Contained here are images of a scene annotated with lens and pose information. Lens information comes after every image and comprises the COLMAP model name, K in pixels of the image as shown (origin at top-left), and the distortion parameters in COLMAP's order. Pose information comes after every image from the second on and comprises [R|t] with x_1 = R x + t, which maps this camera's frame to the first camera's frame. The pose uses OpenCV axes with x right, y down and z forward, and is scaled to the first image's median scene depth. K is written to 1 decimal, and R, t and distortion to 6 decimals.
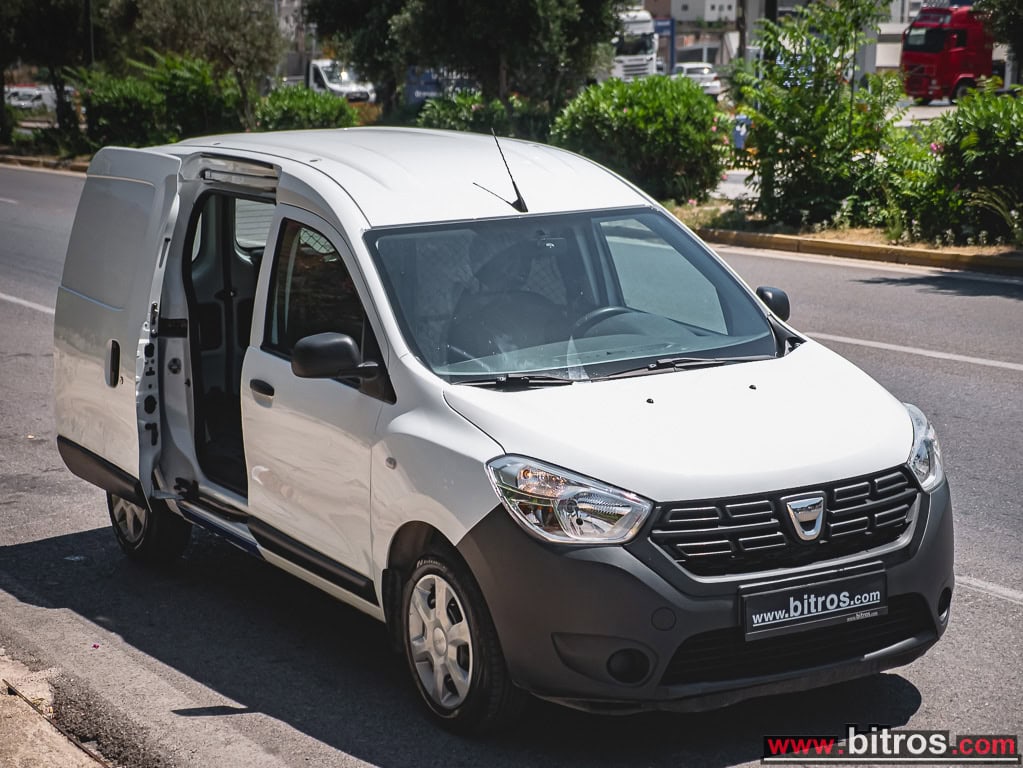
lens RADIAL K [[2131.3, 0, 511.5], [0, 2131.3, 384.0], [0, 0, 1]] dist [0.235339, -0.152966]
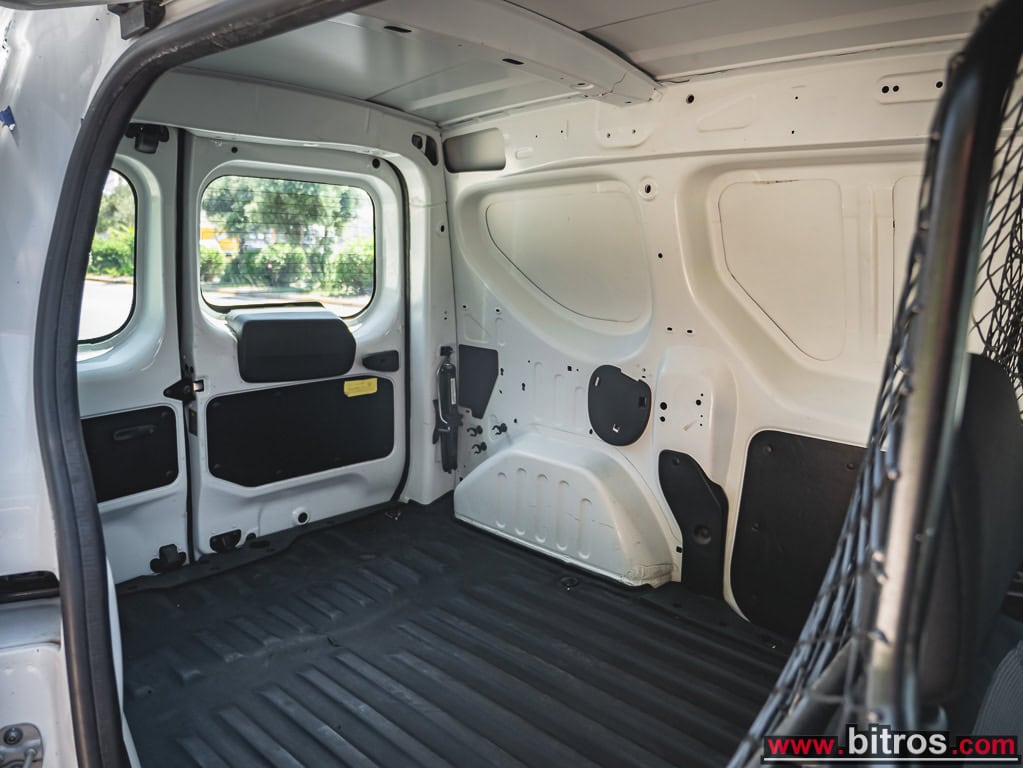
lens RADIAL K [[730.3, 0, 485.8], [0, 730.3, 376.8], [0, 0, 1]] dist [-0.011515, 0.000440]
pose [[0.958692, -0.014014, 0.284101, -0.157053], [0.009685, 0.999815, 0.016639, -0.065935], [-0.284281, -0.013200, 0.958650, 1.116010]]
